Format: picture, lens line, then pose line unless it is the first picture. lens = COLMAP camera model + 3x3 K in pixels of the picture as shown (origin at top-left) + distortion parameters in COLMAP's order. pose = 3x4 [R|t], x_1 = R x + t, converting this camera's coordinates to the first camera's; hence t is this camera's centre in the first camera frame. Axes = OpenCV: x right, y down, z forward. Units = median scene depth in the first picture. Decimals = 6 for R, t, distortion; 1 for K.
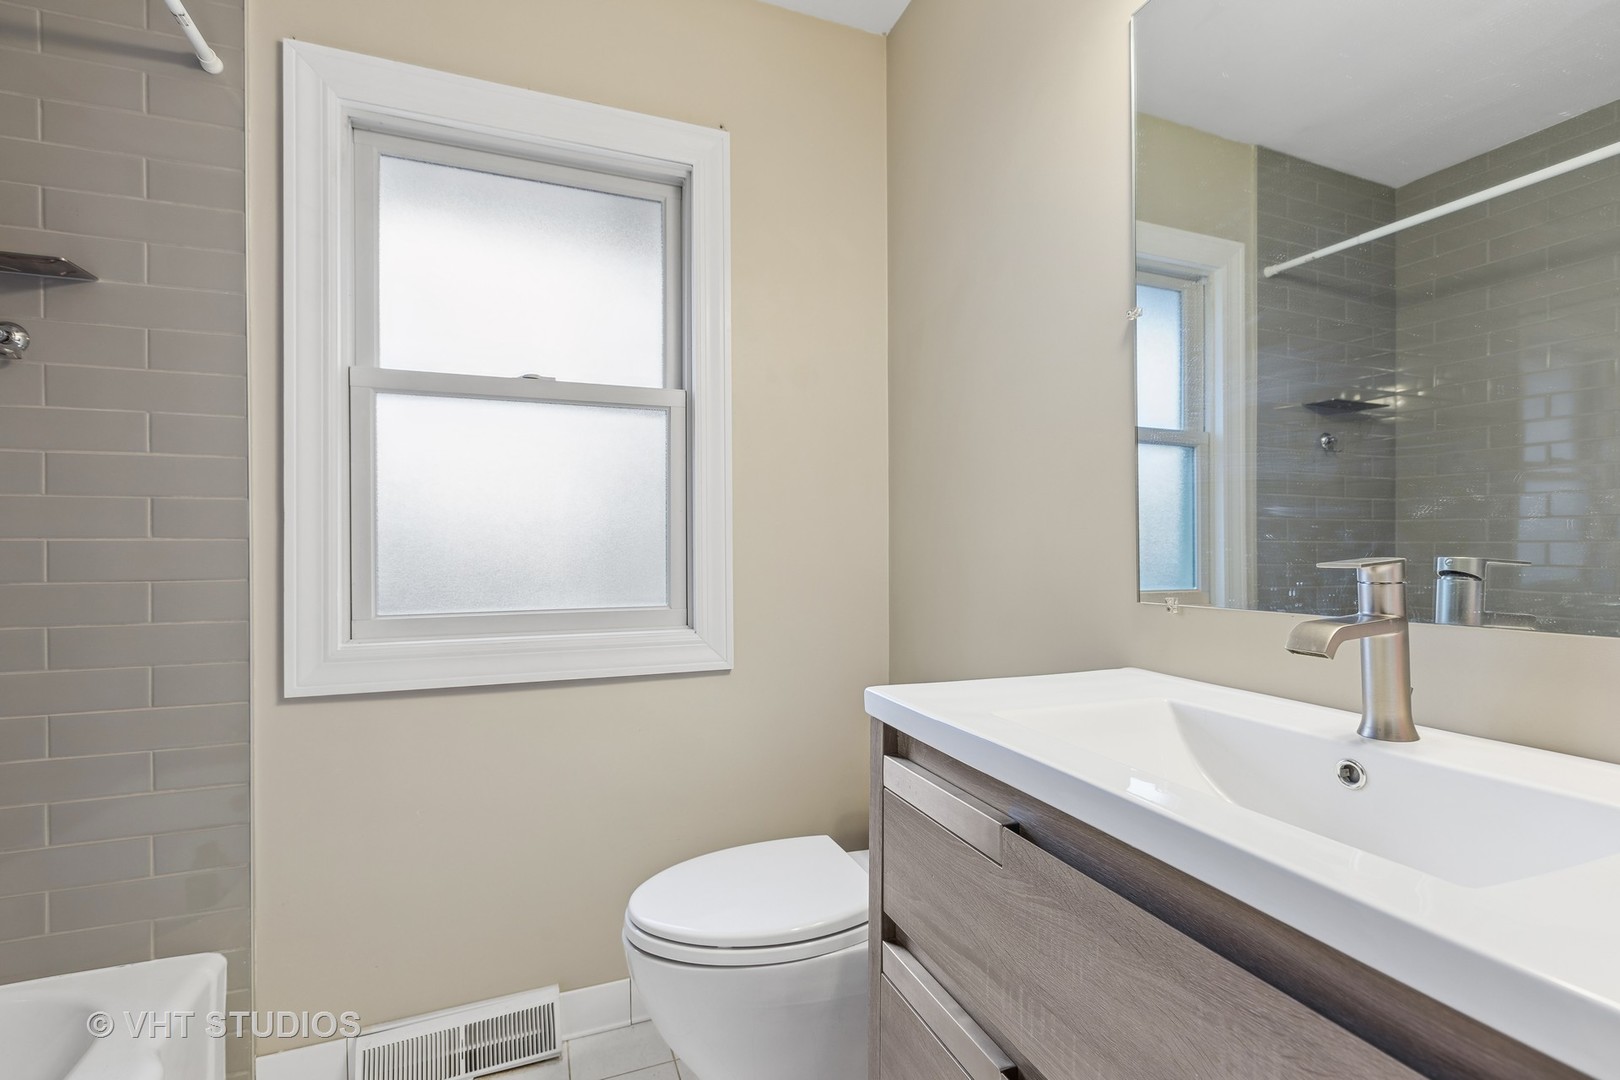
lens RADIAL K [[738.1, 0, 806.8], [0, 738.1, 539.3], [0, 0, 1]] dist [-0.000540, 0.000796]
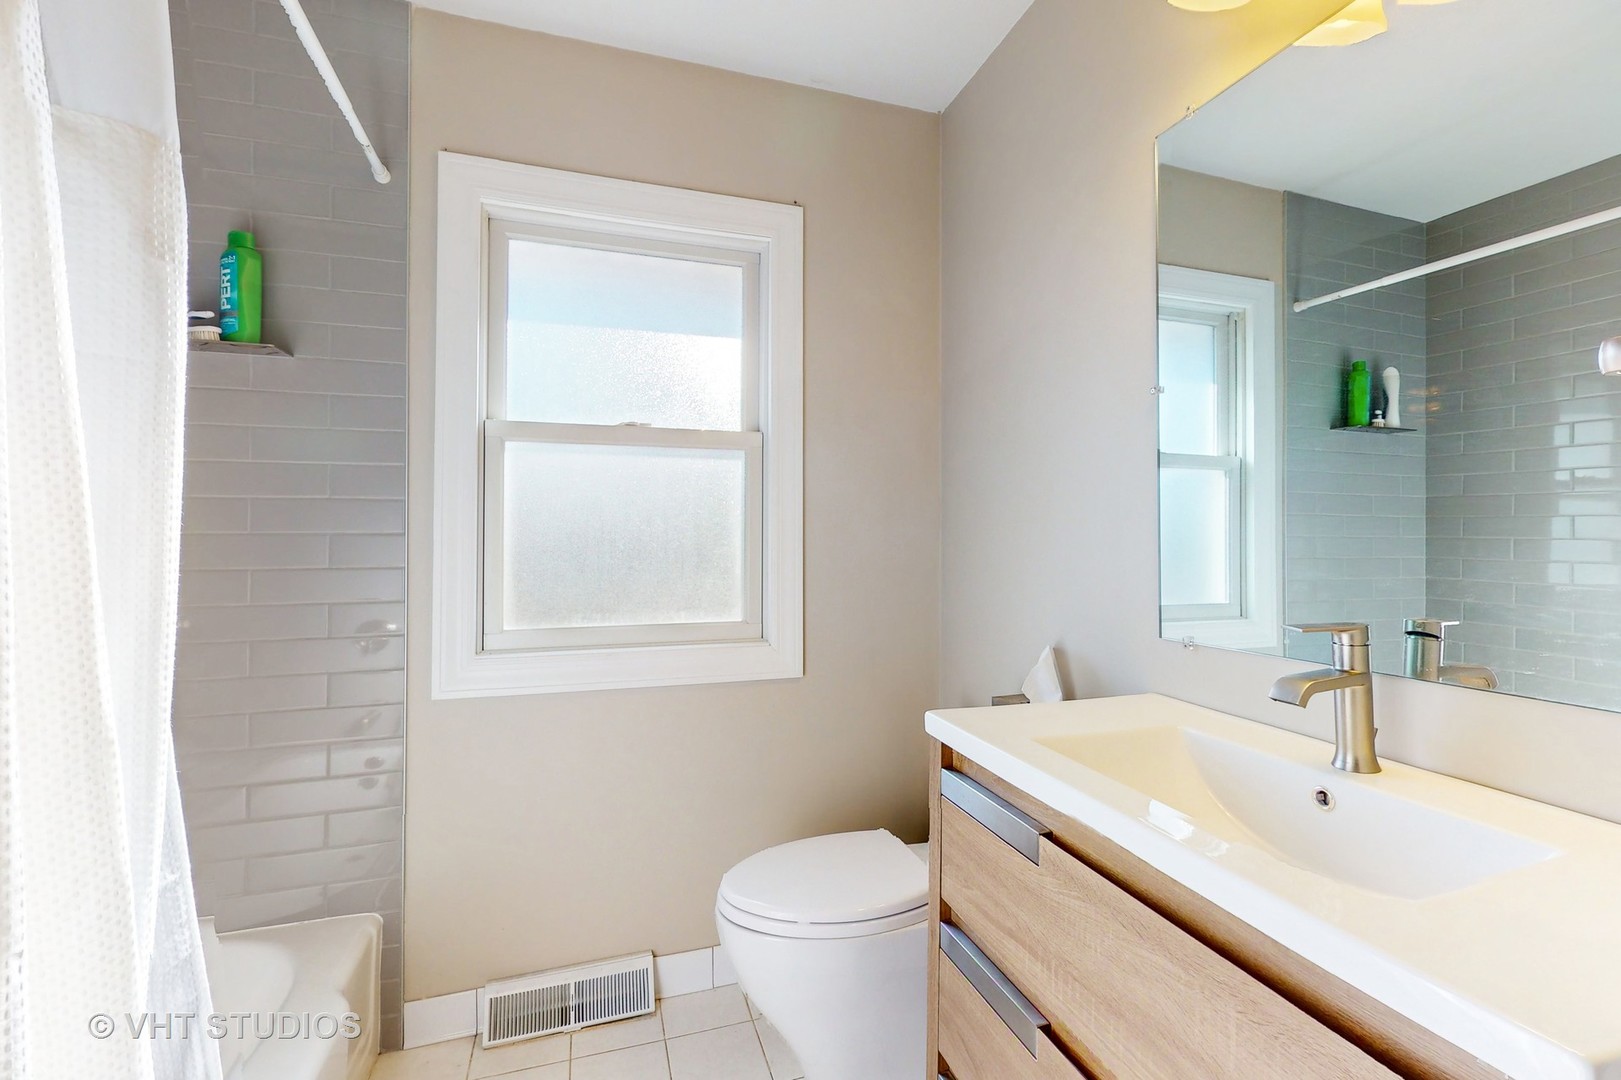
lens RADIAL K [[706.1, 0, 819.7], [0, 706.1, 534.7], [0, 0, 1]] dist [-0.004071, -0.000501]
pose [[0.998634, 0.003107, -0.052167, -0.037800], [-0.003144, 0.999995, -0.000634, -0.094020], [0.052165, 0.000798, 0.998638, -0.174872]]
